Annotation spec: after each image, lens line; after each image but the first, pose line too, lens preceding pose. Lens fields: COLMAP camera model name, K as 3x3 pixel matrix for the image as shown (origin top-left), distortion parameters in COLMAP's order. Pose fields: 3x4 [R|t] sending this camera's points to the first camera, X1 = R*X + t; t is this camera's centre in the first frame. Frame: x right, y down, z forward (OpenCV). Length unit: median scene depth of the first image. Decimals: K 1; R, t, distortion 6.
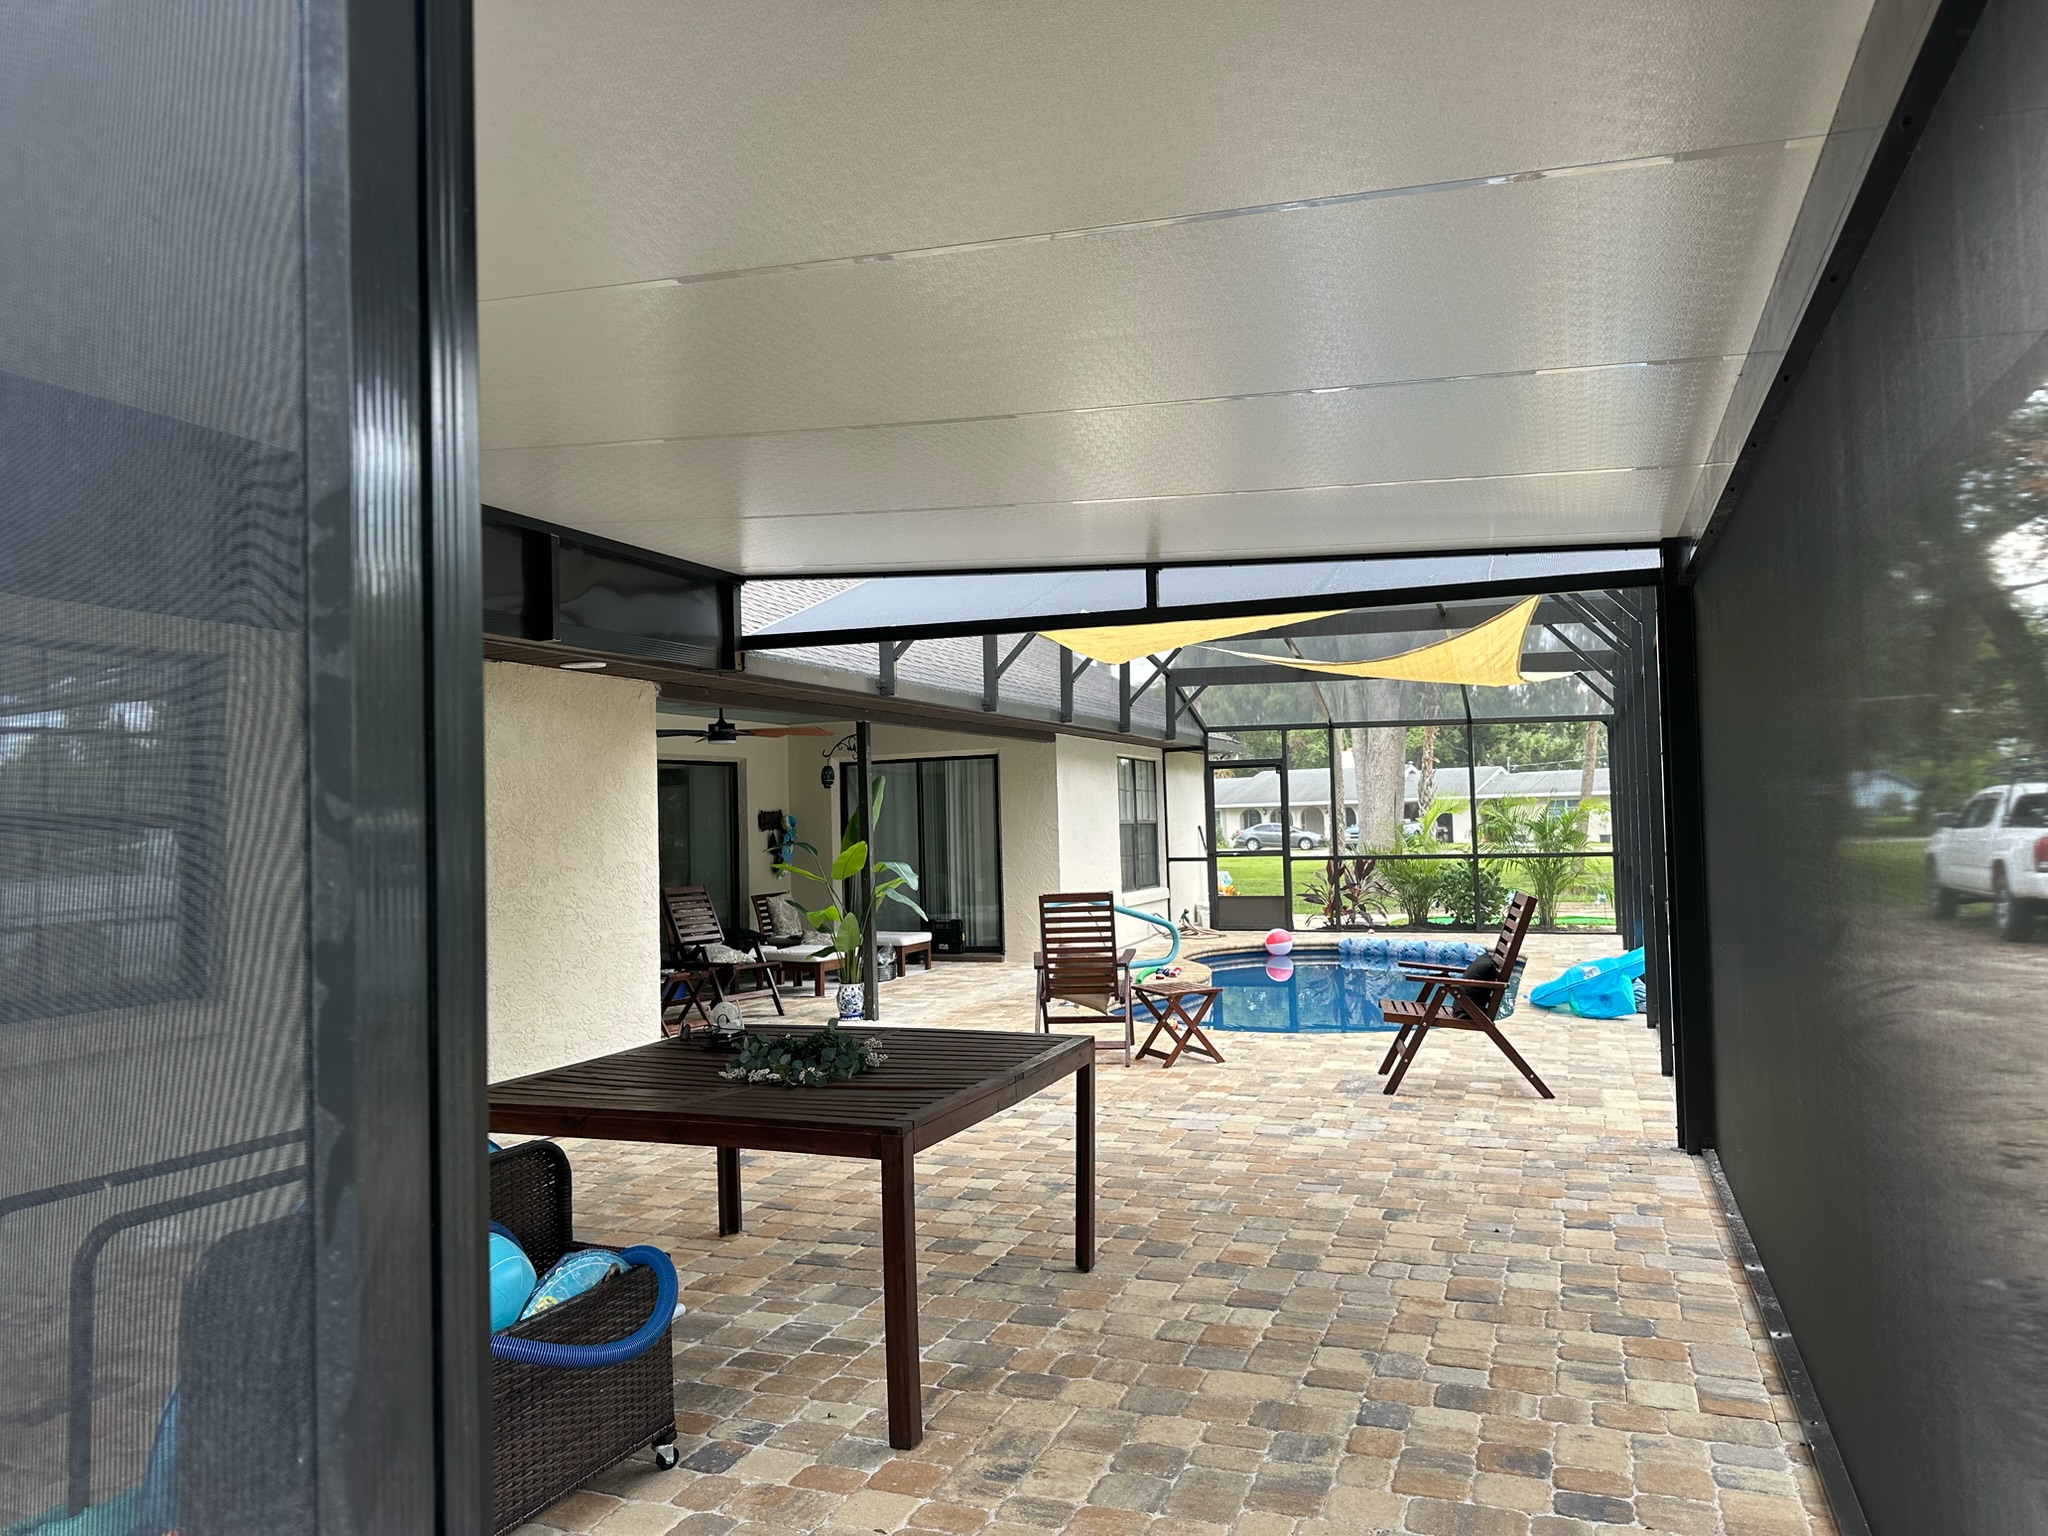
lens RADIAL K [[1443.6, 0, 1022.8], [0, 1443.6, 765.8], [0, 0, 1]] dist [0.029355, -0.030397]
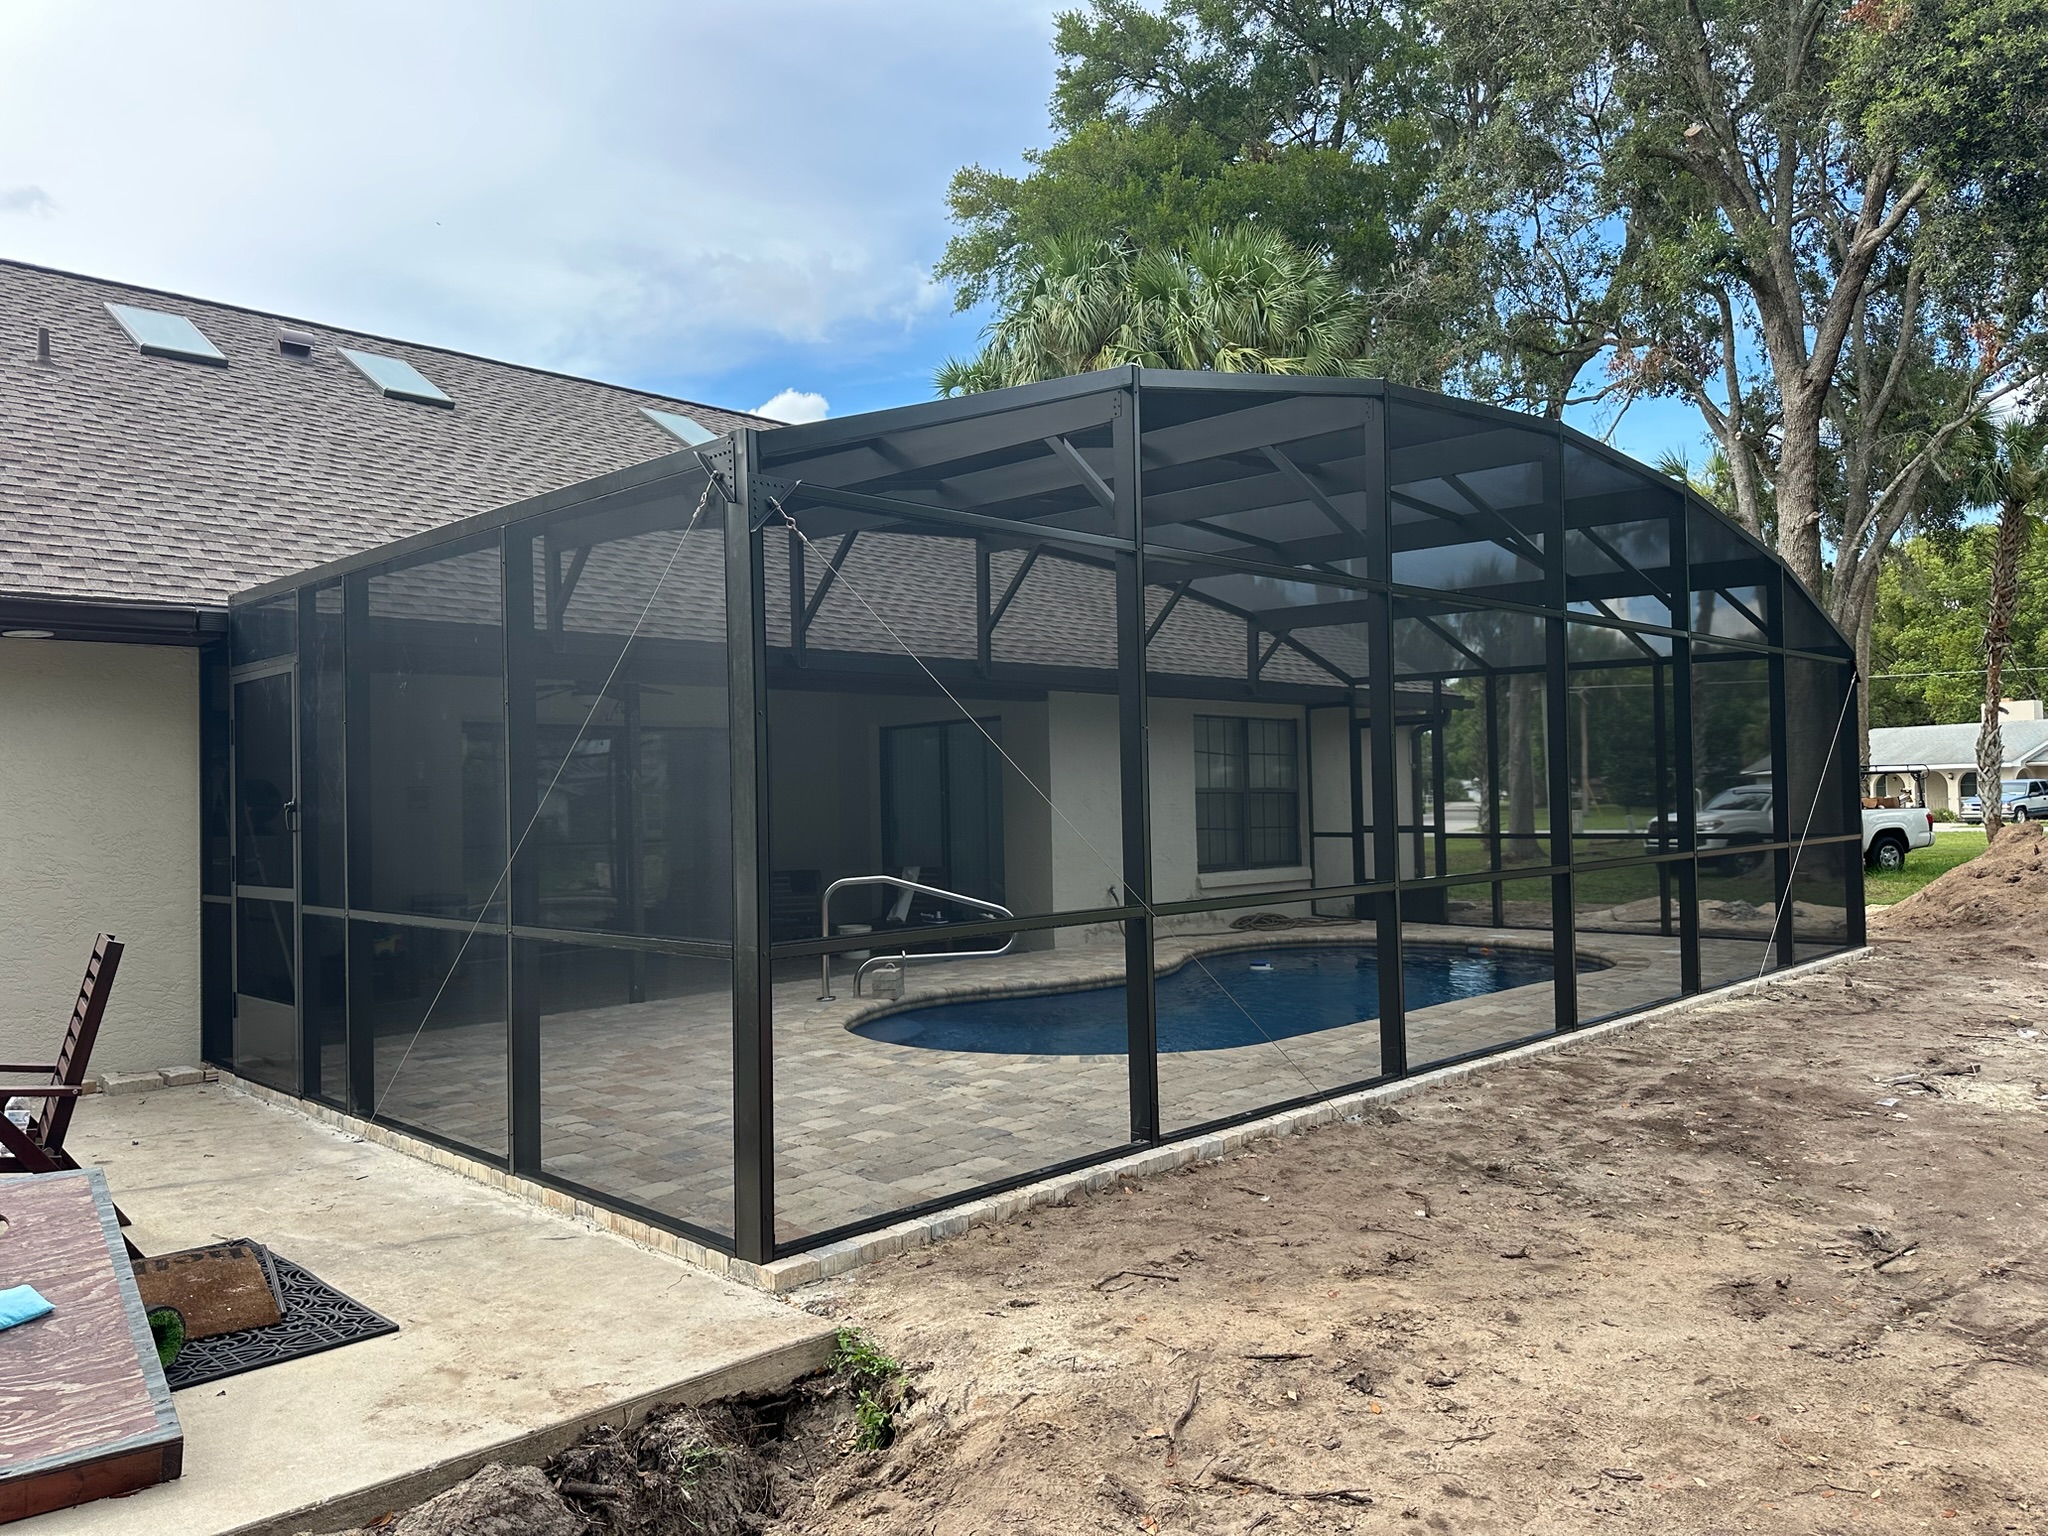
lens RADIAL K [[1443.6, 0, 1022.8], [0, 1443.6, 765.8], [0, 0, 1]] dist [0.029355, -0.030397]
pose [[0.909885, -0.005164, -0.414828, 0.495205], [0.015527, 0.999646, 0.021613, 0.005143], [0.414569, -0.026107, 0.909643, 0.258207]]
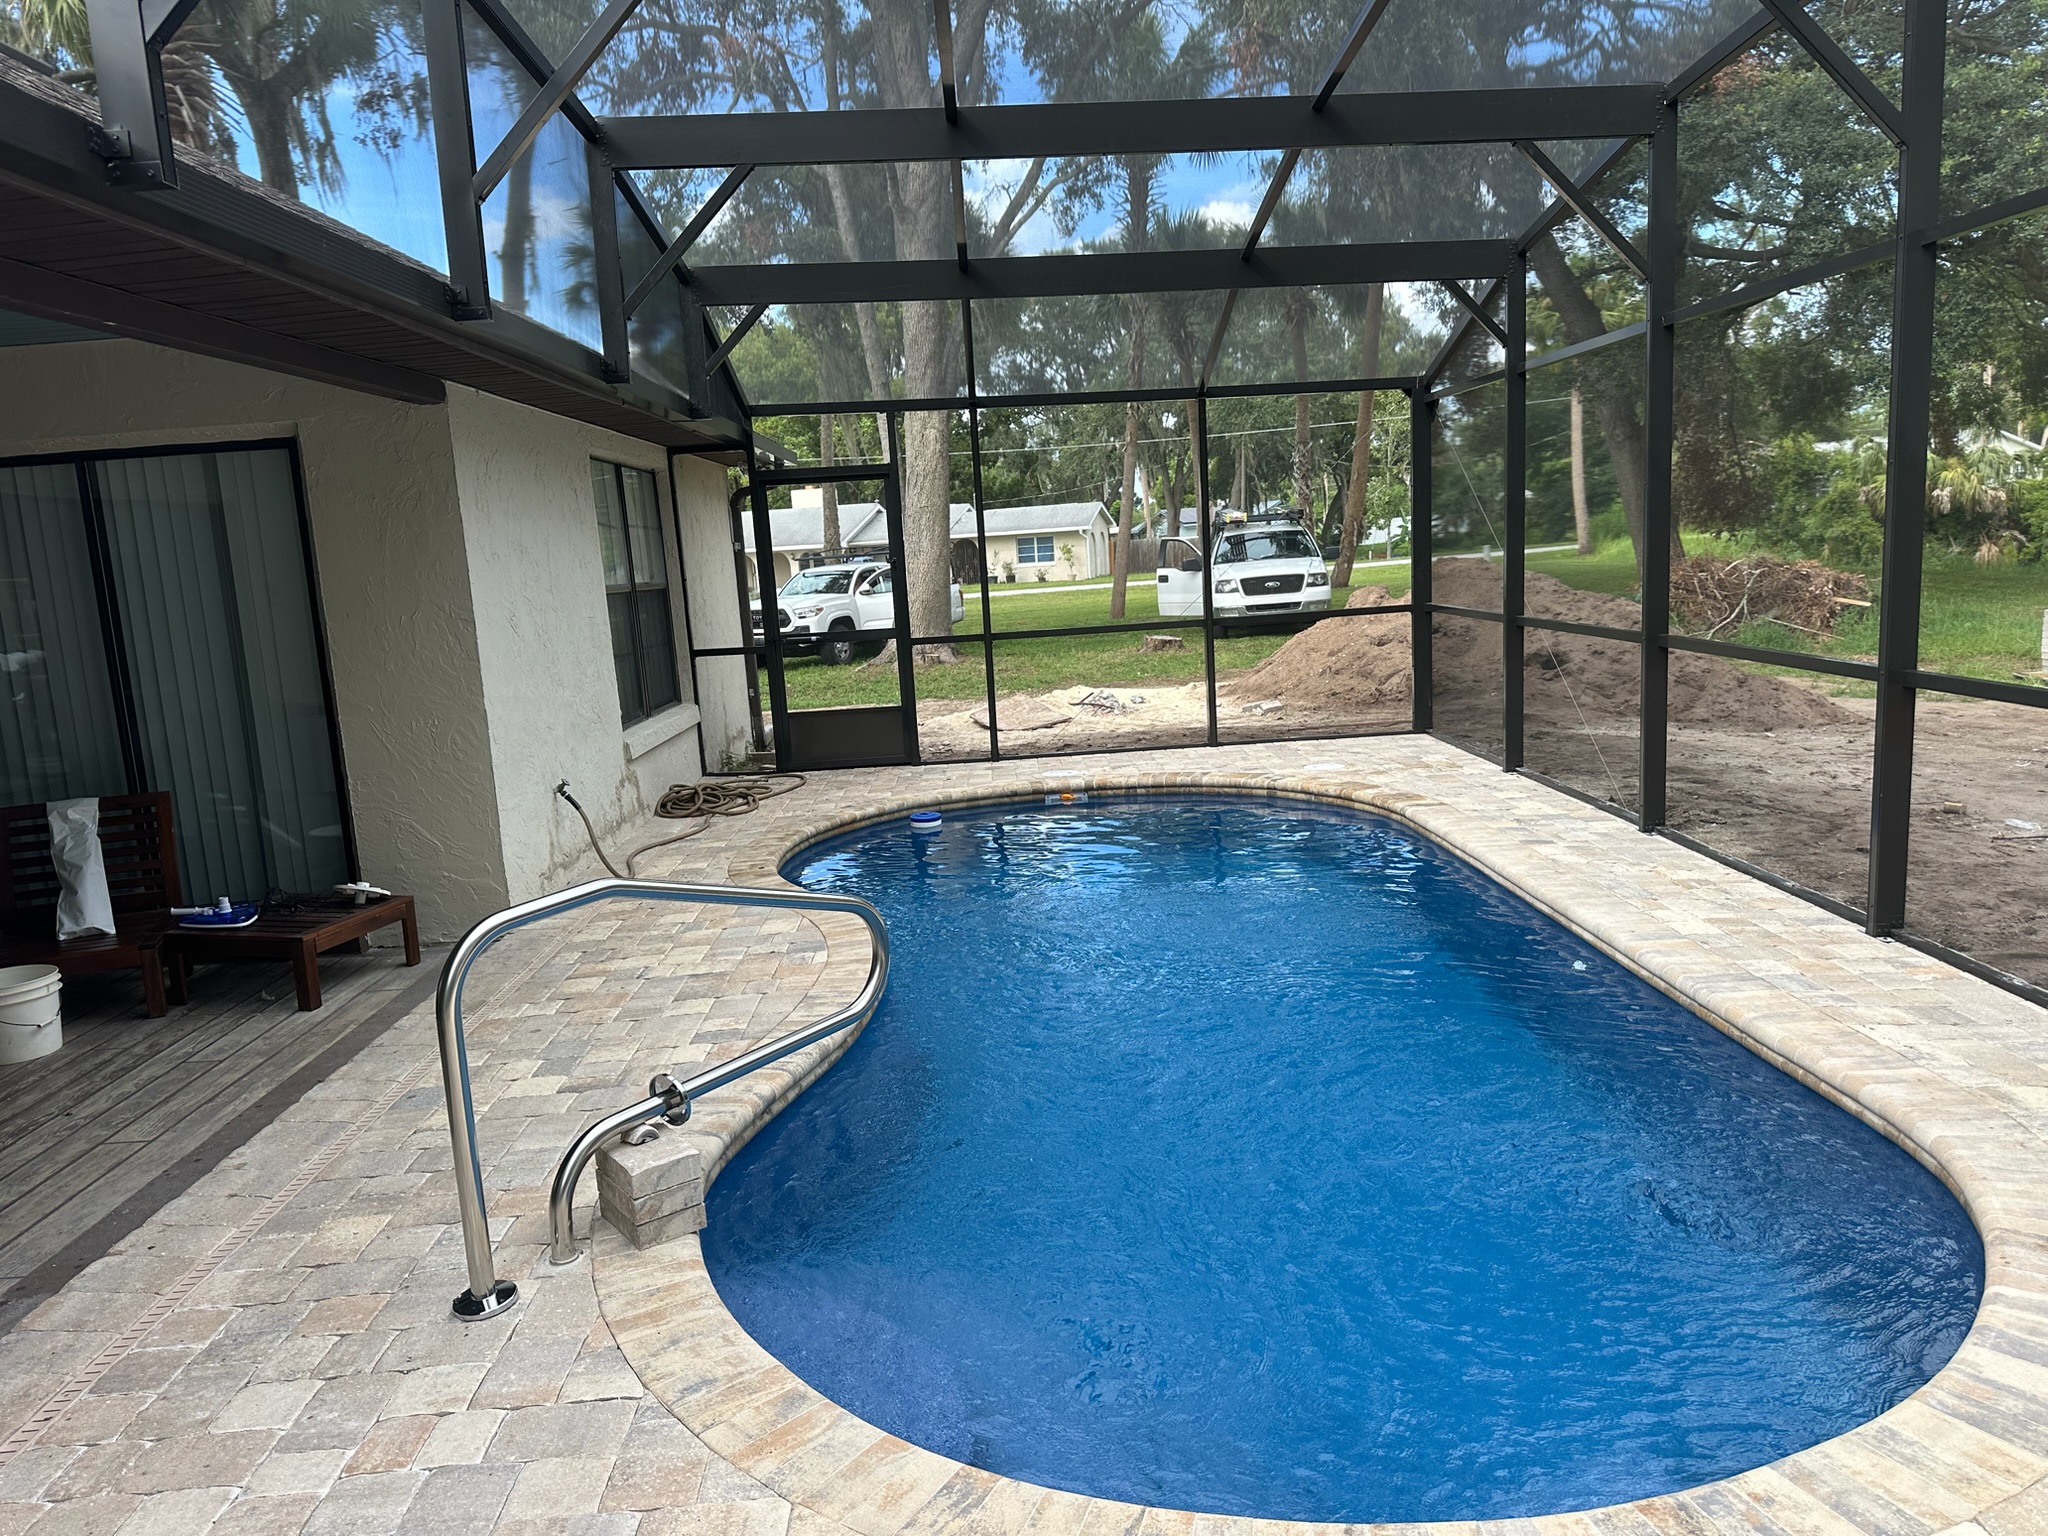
lens RADIAL K [[1450.4, 0, 1035.0], [0, 1450.4, 778.2], [0, 0, 1]] dist [0.026054, -0.031430]
pose [[0.924143, -0.090843, 0.371089, 0.018010], [0.022280, 0.982481, 0.185027, 0.019045], [-0.381396, -0.162723, 0.909977, 0.721965]]
